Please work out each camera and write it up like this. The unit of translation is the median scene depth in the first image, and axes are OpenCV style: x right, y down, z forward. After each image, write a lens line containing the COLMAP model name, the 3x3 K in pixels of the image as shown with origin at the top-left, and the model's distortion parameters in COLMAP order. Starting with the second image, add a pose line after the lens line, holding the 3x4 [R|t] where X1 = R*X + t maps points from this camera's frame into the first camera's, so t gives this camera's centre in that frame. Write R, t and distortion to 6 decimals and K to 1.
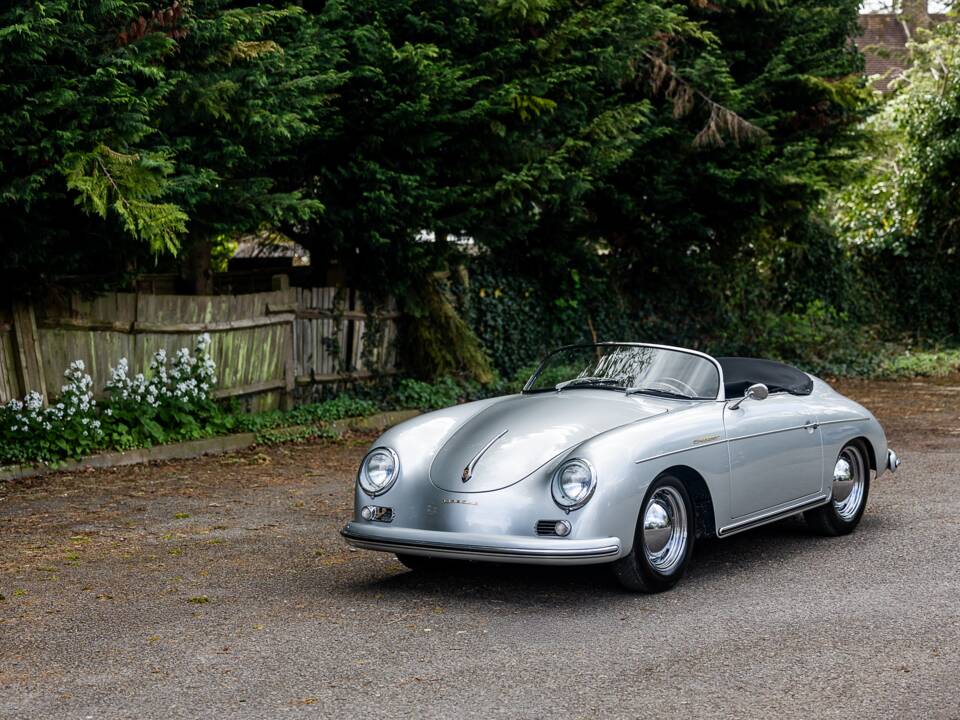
lens RADIAL K [[2124.3, 0, 480.0], [0, 2124.3, 360.0], [0, 0, 1]] dist [0.034572, 0.421331]
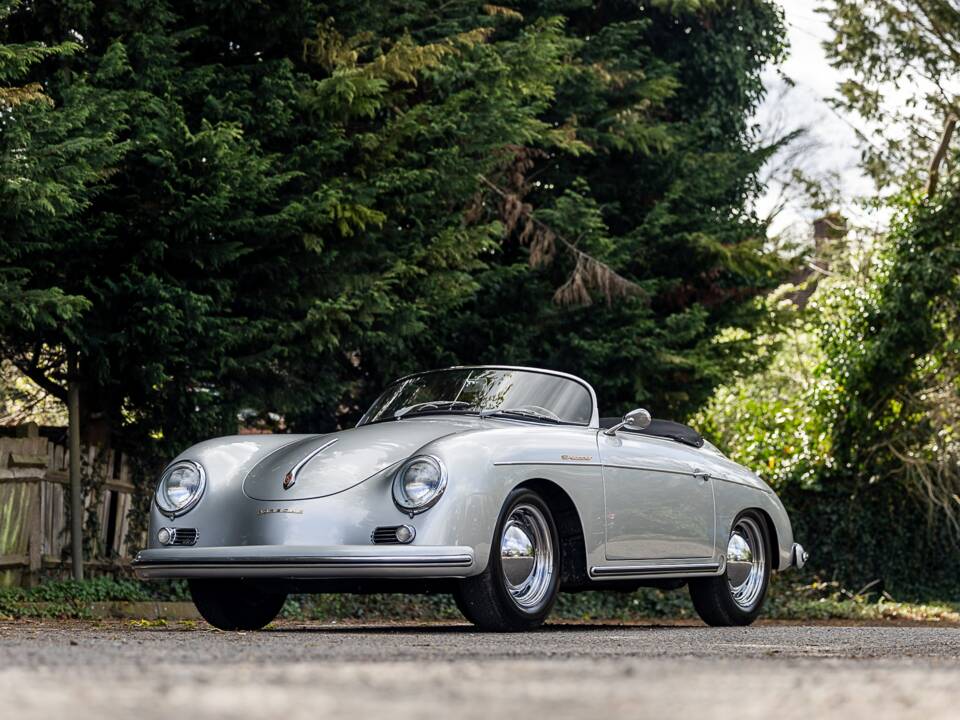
lens RADIAL K [[2842.9, 0, 466.9], [0, 2842.9, 364.2], [0, 0, 1]] dist [-0.017359, -0.525300]
pose [[0.996991, 0.029299, 0.071766, -0.008794], [-0.019796, 0.991354, -0.129715, 0.073701], [-0.074946, 0.127904, 0.988951, -0.051184]]
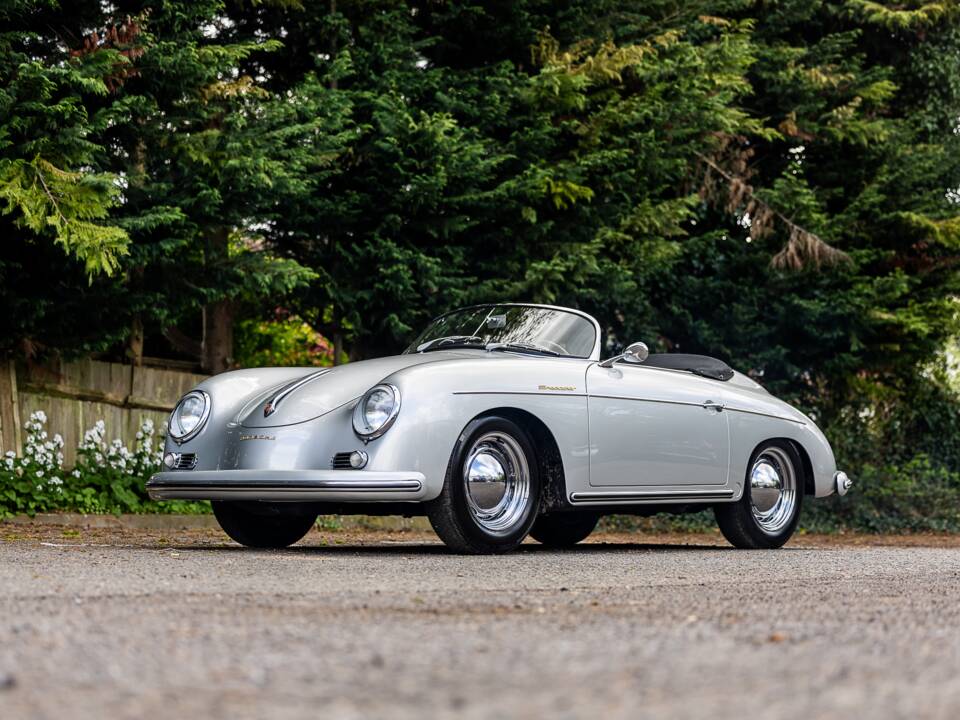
lens RADIAL K [[2121.2, 0, 438.7], [0, 2121.2, 358.0], [0, 0, 1]] dist [0.064744, -0.179926]
pose [[0.992894, 0.026823, -0.115941, 0.079891], [-0.039963, 0.992843, -0.112544, 0.062828], [0.112092, 0.116378, 0.986859, 0.069949]]
